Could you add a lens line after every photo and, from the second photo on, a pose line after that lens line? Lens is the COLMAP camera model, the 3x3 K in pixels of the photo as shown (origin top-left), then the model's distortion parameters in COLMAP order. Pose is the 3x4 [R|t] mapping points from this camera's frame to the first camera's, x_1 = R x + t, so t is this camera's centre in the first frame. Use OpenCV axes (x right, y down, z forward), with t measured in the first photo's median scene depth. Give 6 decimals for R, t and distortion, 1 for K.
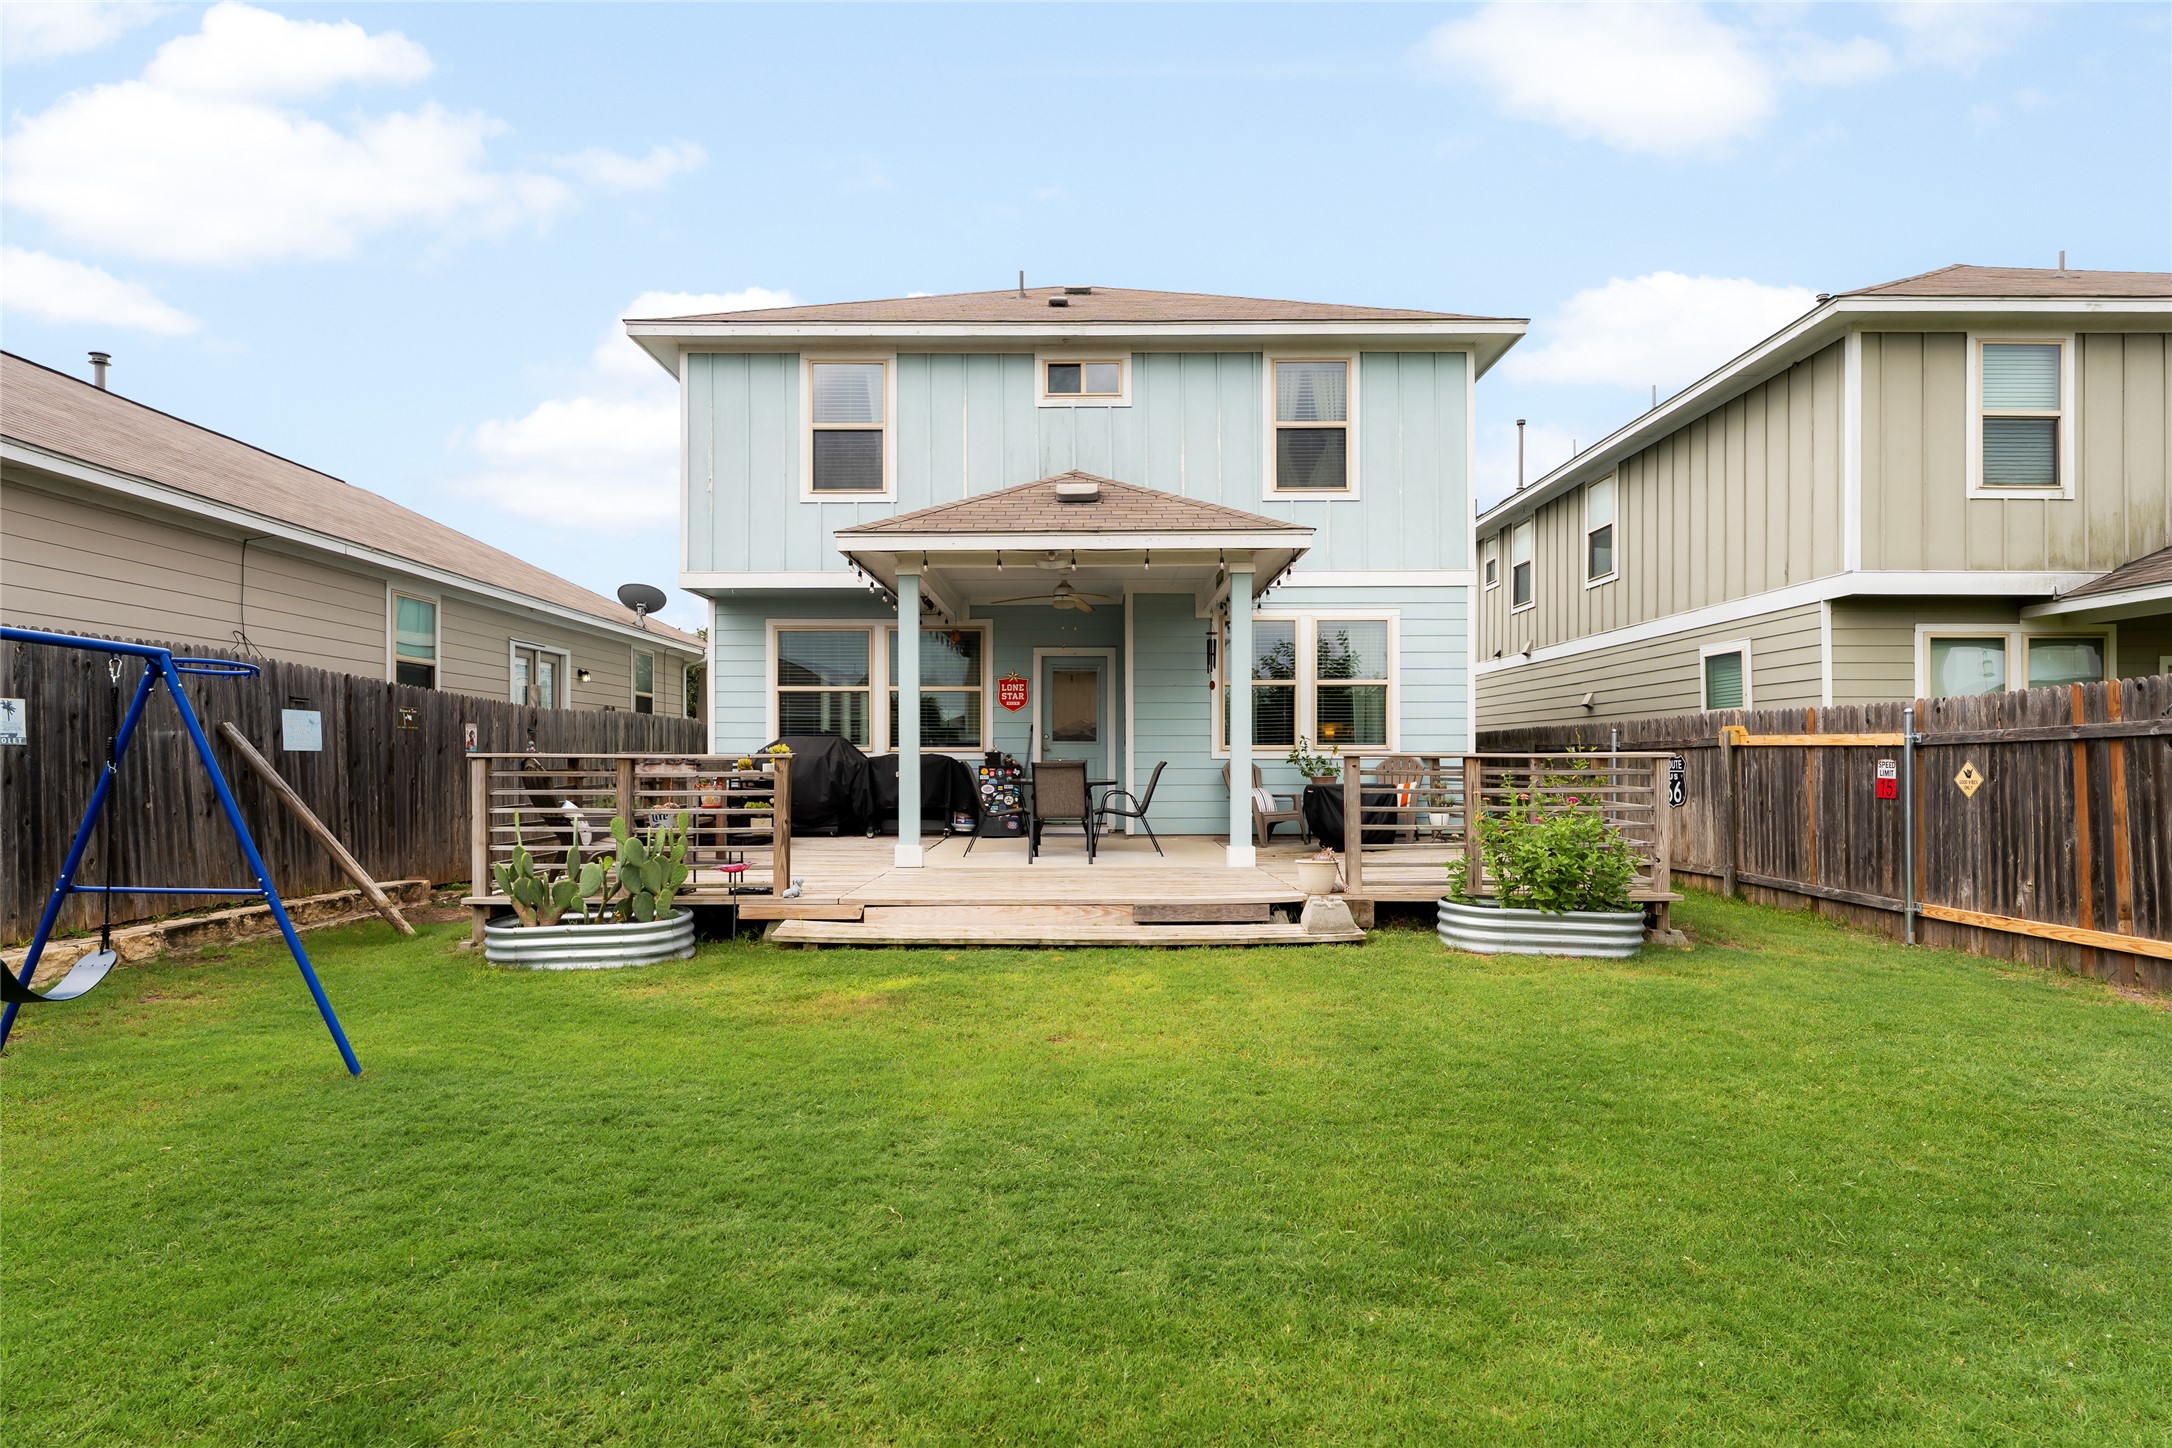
lens RADIAL K [[1182.2, 0, 1082.3], [0, 1182.2, 743.7], [0, 0, 1]] dist [0.000147, -0.000601]
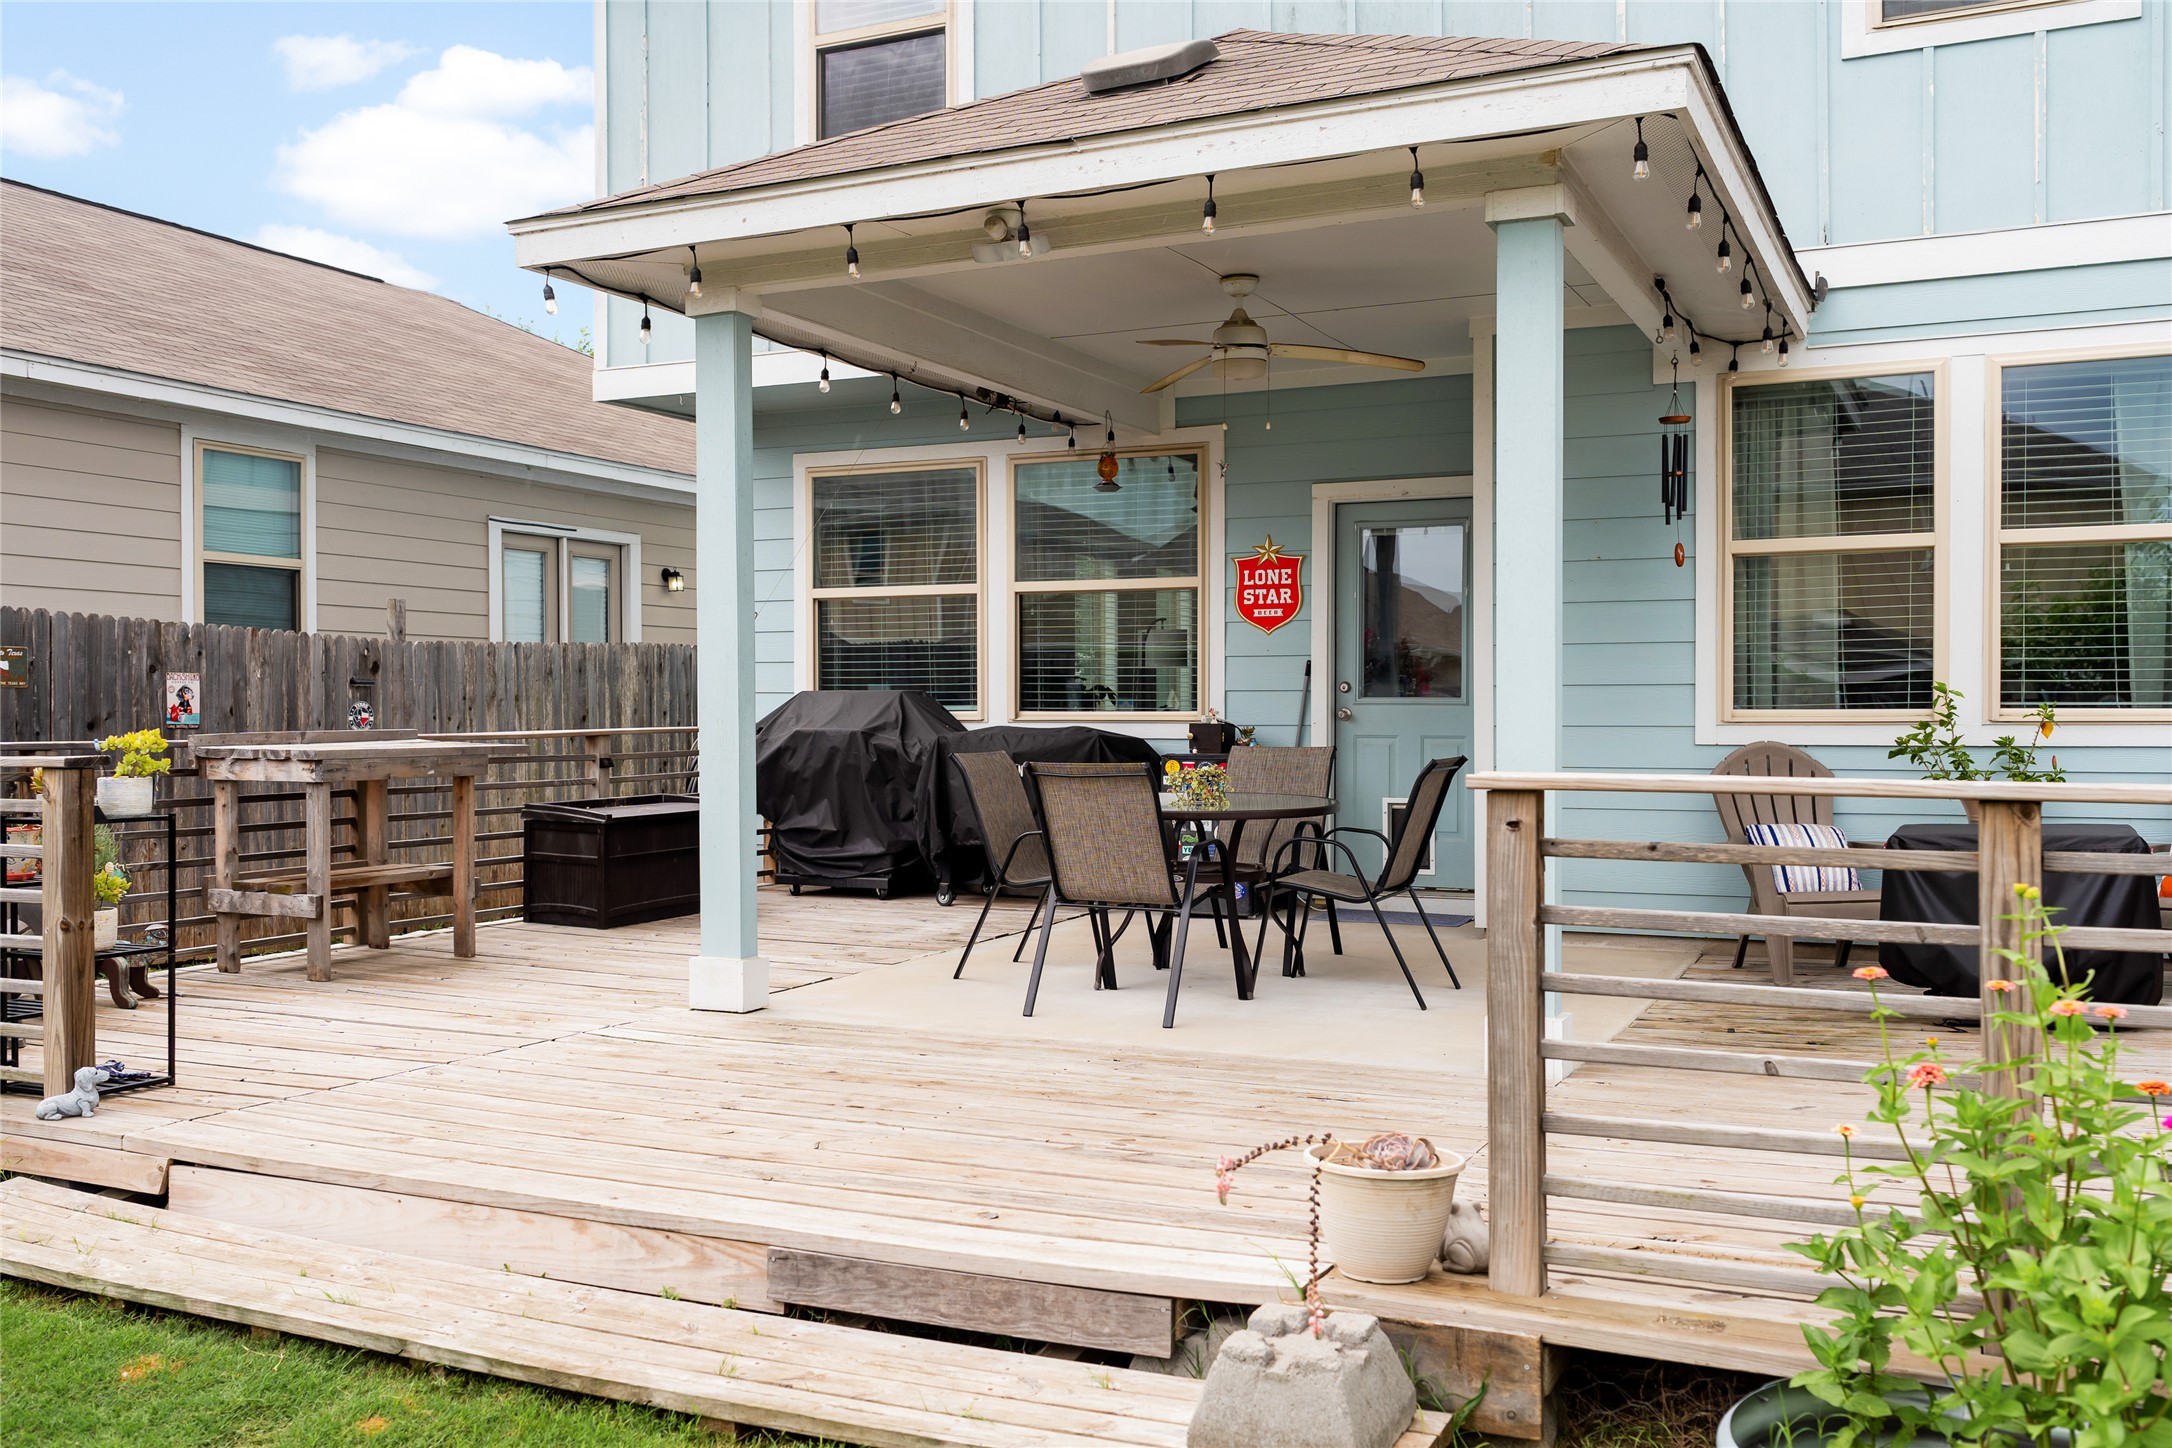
lens RADIAL K [[1899.6, 0, 1083.6], [0, 1899.6, 691.5], [0, 0, 1]] dist [0.001089, -0.003694]
pose [[0.896251, -0.003540, -0.443533, 0.205489], [0.005965, 0.999974, 0.004071, -0.008152], [0.443507, -0.006294, 0.896249, 0.347095]]
